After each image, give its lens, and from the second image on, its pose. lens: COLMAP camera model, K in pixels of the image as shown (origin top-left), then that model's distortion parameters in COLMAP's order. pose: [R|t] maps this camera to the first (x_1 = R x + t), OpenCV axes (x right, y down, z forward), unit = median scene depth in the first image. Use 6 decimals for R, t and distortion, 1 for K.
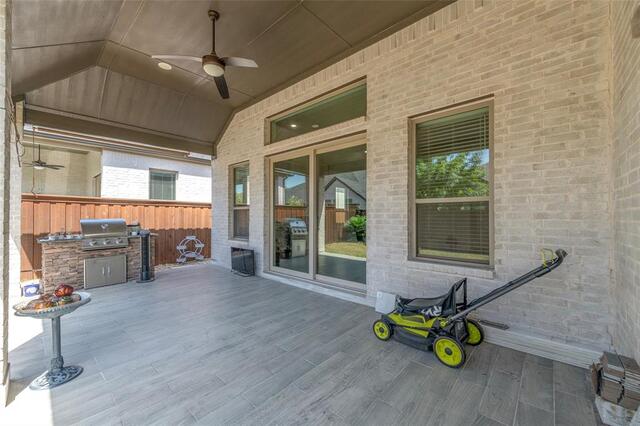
lens RADIAL K [[252.2, 0, 318.5], [0, 252.2, 213.9], [0, 0, 1]] dist [0.002665, -0.000807]
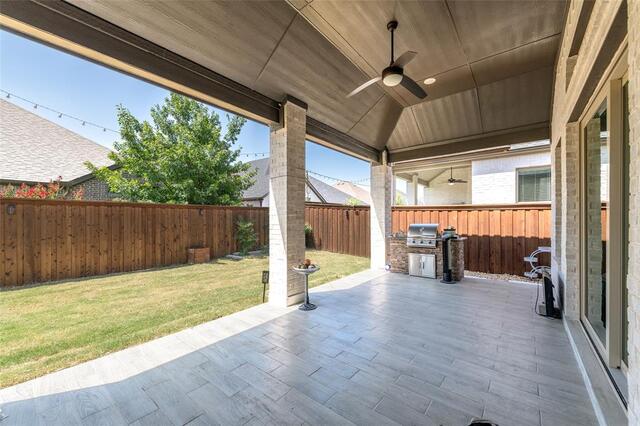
lens RADIAL K [[252.2, 0, 319.3], [0, 252.2, 217.5], [0, 0, 1]] dist [0.002665, -0.000807]
pose [[0.059155, -0.004148, -0.998240, 0.238021], [0.004914, 0.999980, -0.003864, -0.004726], [0.998237, -0.004676, 0.059175, 0.268755]]
